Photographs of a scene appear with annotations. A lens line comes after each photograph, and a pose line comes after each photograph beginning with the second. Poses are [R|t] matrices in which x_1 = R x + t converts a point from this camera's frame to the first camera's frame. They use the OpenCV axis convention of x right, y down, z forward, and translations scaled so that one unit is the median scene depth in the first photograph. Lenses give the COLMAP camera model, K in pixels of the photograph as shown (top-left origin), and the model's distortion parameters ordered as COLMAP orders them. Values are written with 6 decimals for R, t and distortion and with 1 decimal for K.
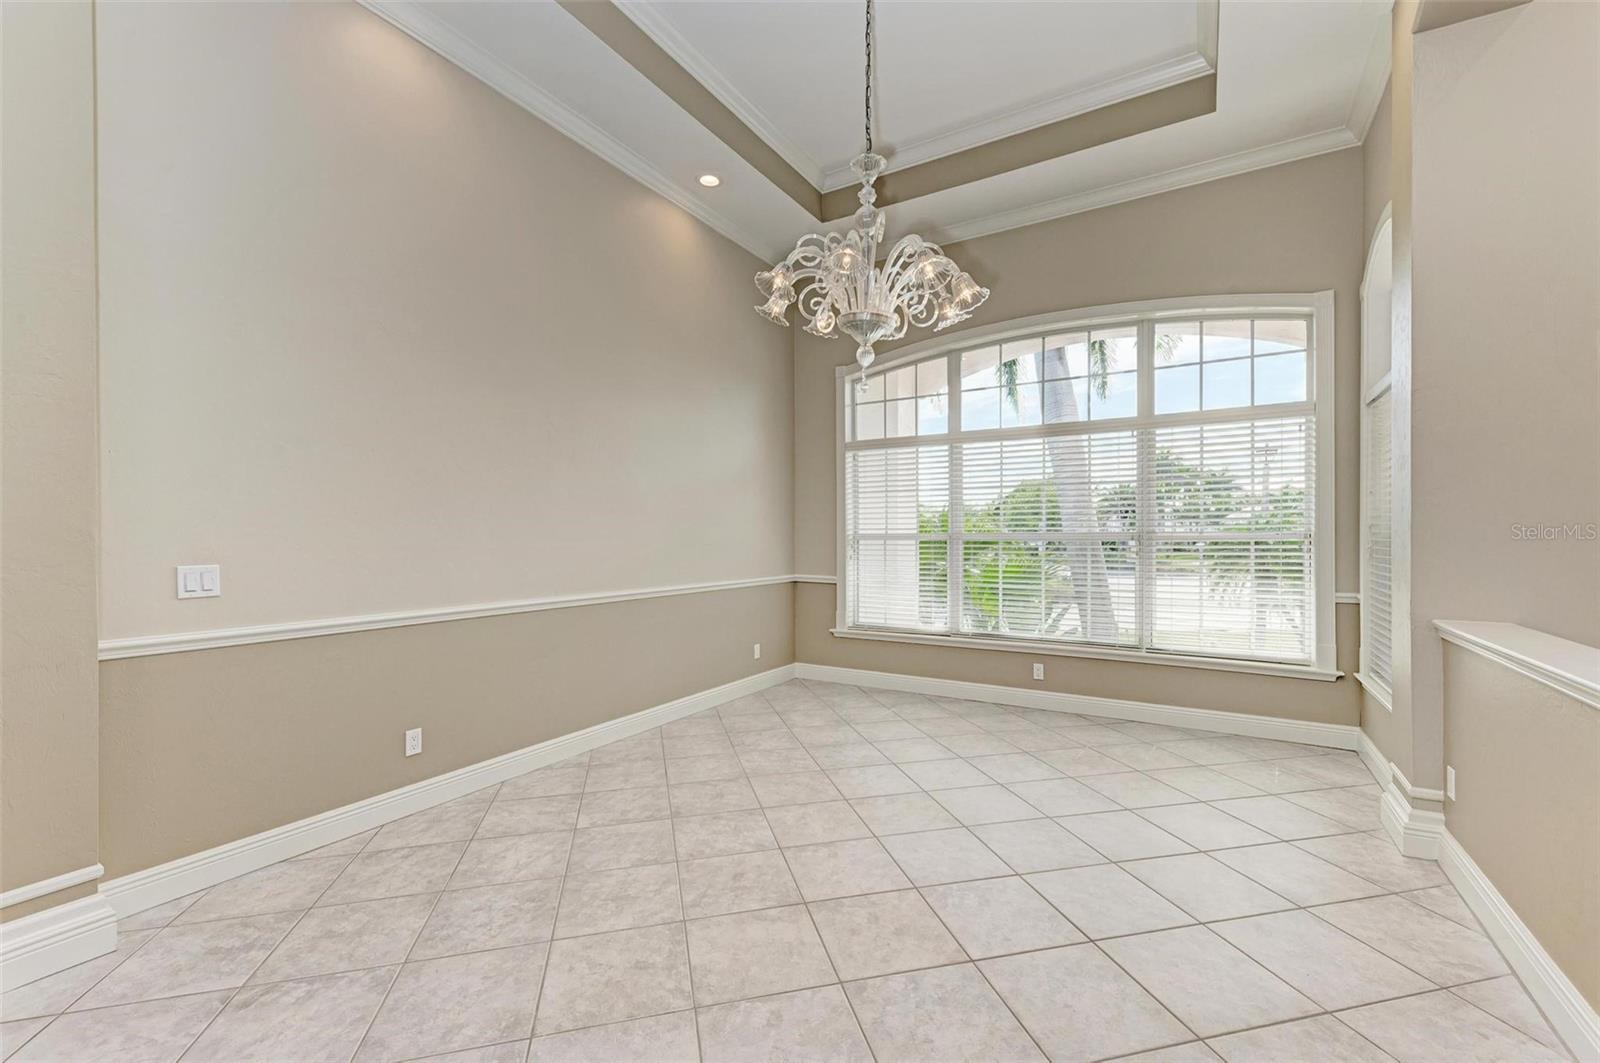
lens RADIAL K [[661.6, 0, 800.0], [0, 661.6, 531.5], [0, 0, 1]] dist [0.016897, -0.006466]
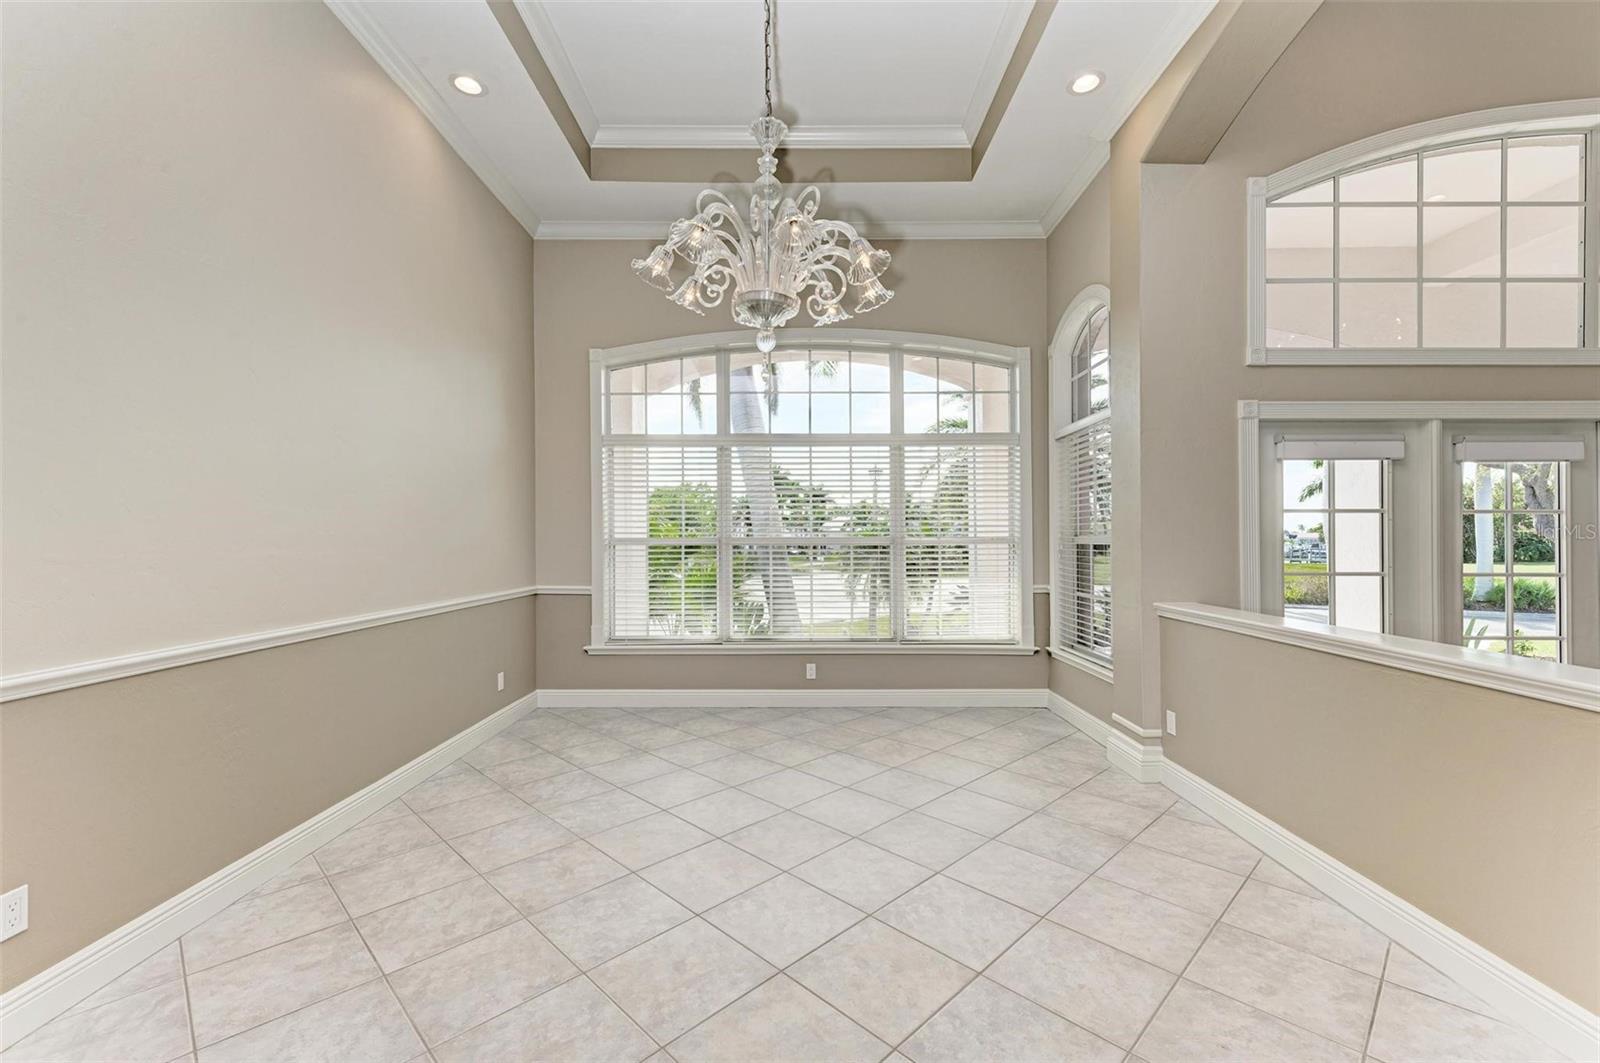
lens RADIAL K [[664.2, 0, 796.0], [0, 664.2, 535.3], [0, 0, 1]] dist [0.016439, -0.006817]
pose [[0.856757, 0.004656, 0.515699, -0.234221], [-0.003832, 0.999989, -0.002662, 0.001651], [-0.515706, 0.000304, 0.856766, 0.143556]]
